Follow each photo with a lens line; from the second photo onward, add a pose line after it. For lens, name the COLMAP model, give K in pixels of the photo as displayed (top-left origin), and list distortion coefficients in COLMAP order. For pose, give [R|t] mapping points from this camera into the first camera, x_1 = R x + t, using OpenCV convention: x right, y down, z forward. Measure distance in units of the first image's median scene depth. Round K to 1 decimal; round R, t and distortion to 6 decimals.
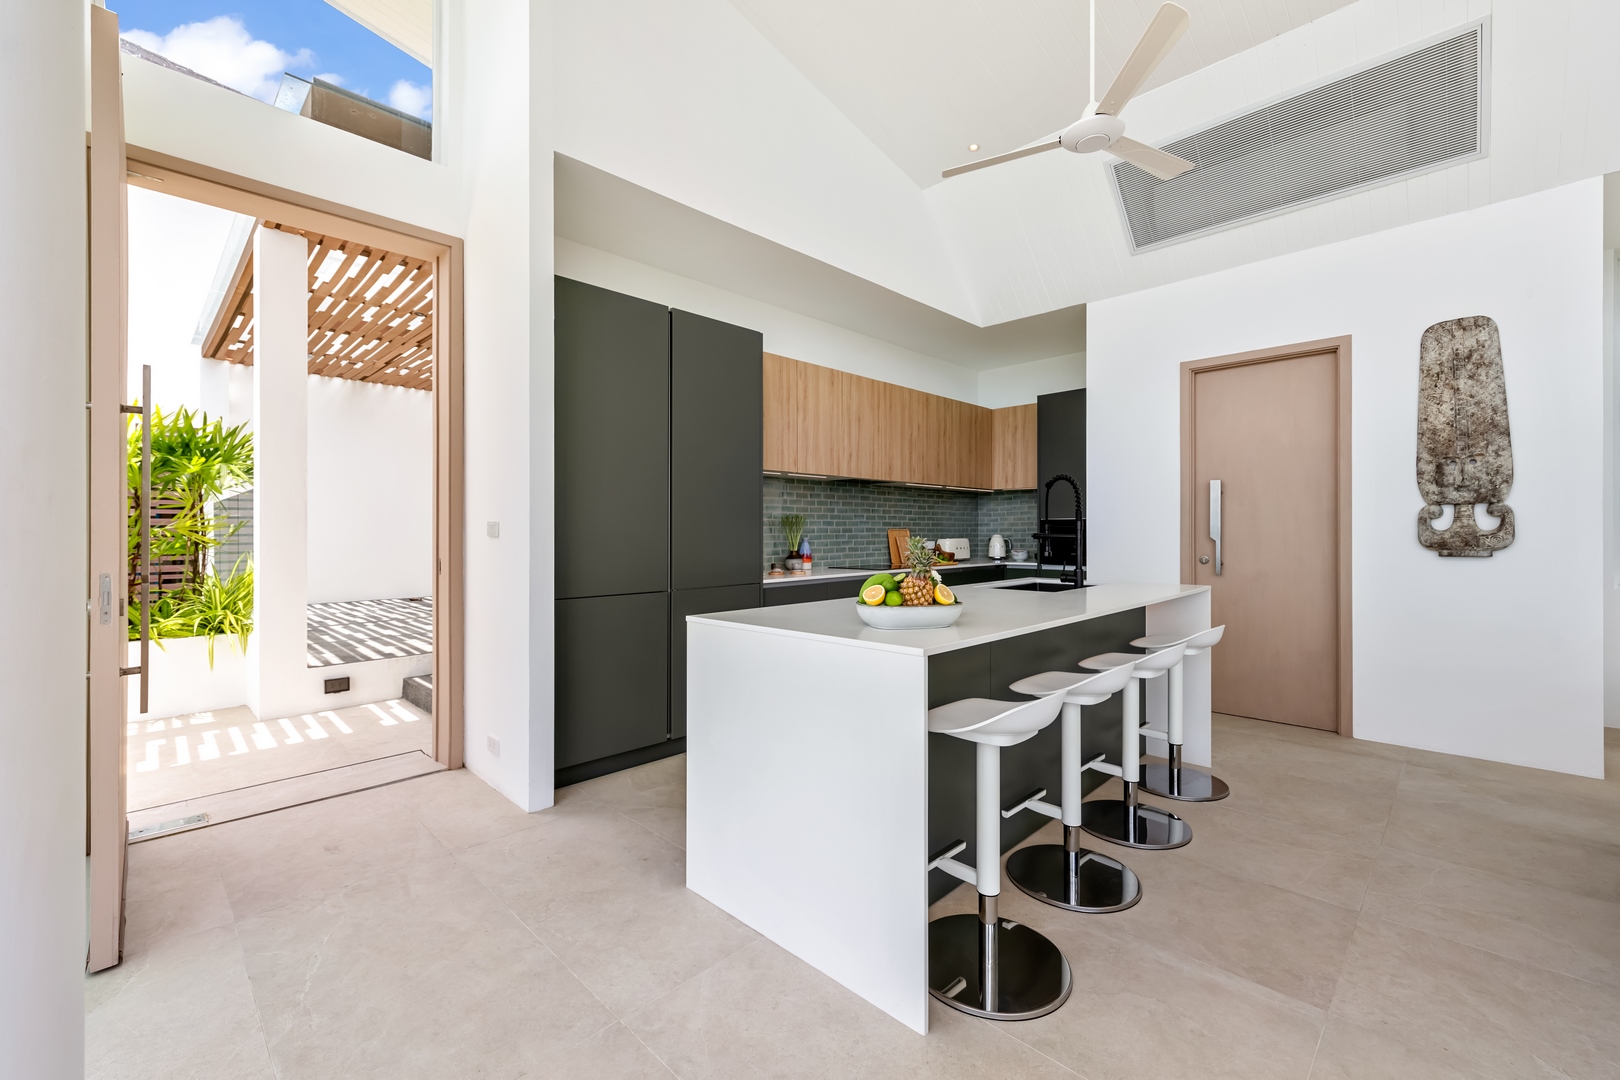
lens RADIAL K [[662.4, 0, 807.9], [0, 662.4, 531.9], [0, 0, 1]] dist [0.008855, 0.000200]
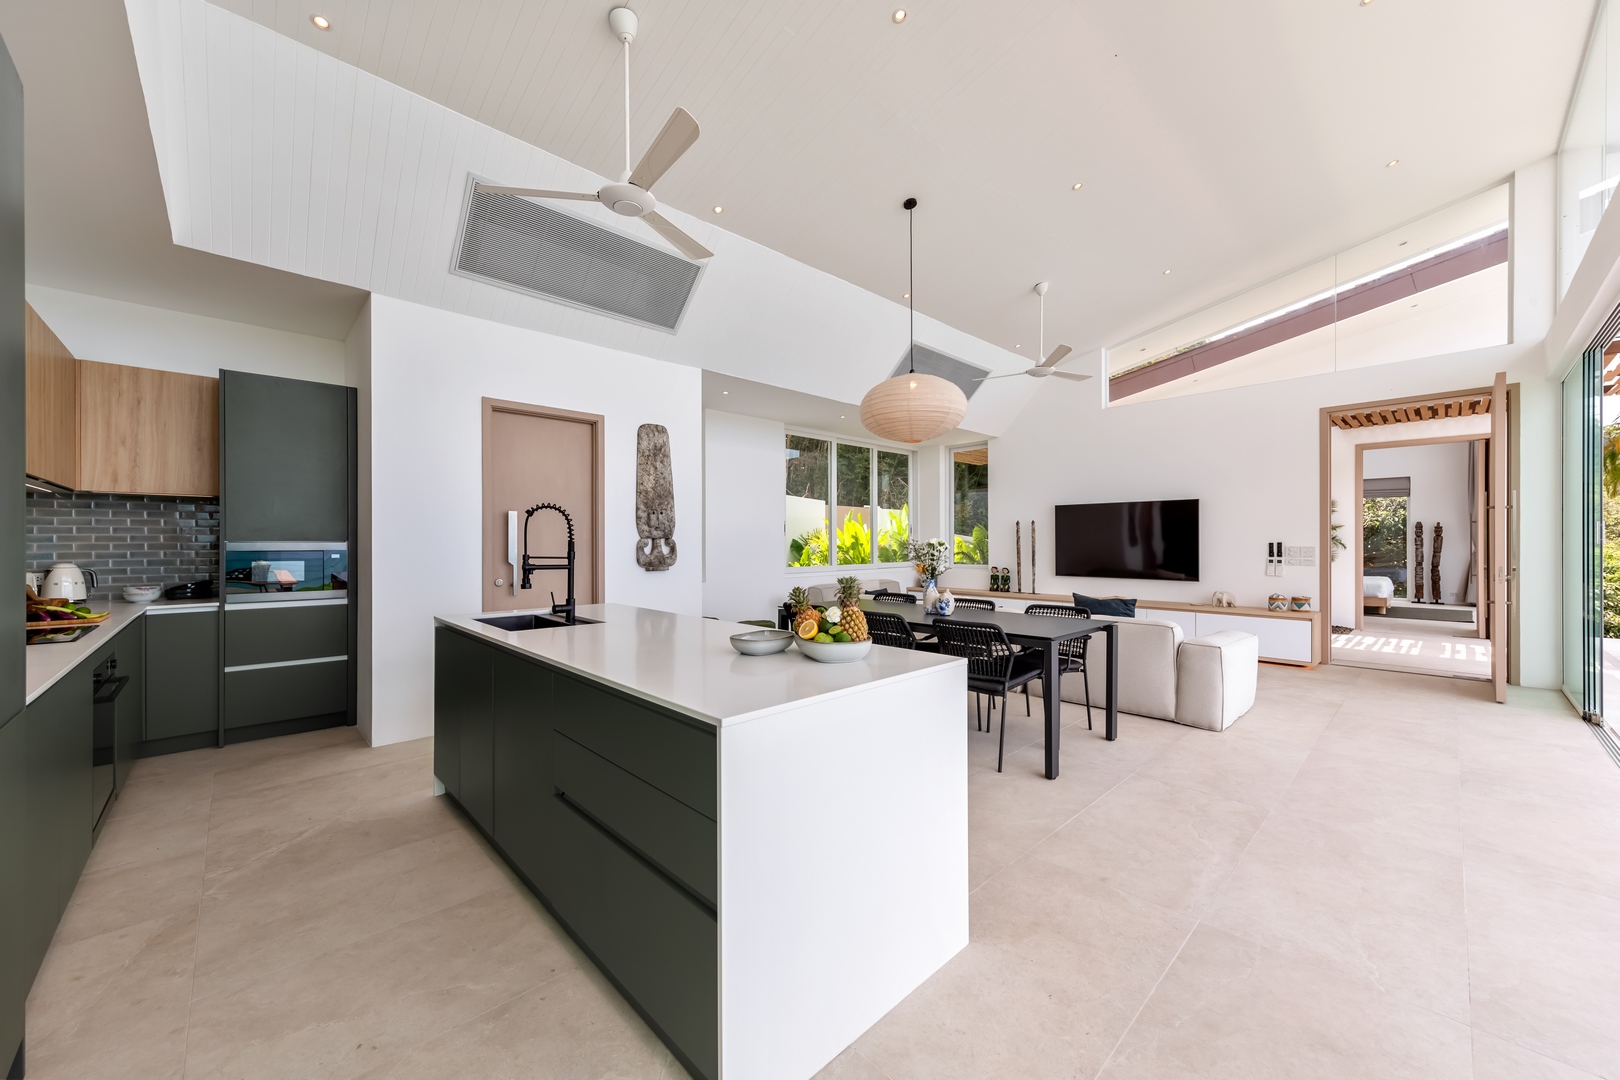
lens RADIAL K [[605.8, 0, 809.6], [0, 605.8, 539.9], [0, 0, 1]] dist [0.014707, 0.000389]
pose [[0.036069, 0.007918, 0.999318, -0.464988], [-0.001425, 0.999968, -0.007872, -0.025589], [-0.999348, -0.001140, 0.036079, 0.544369]]
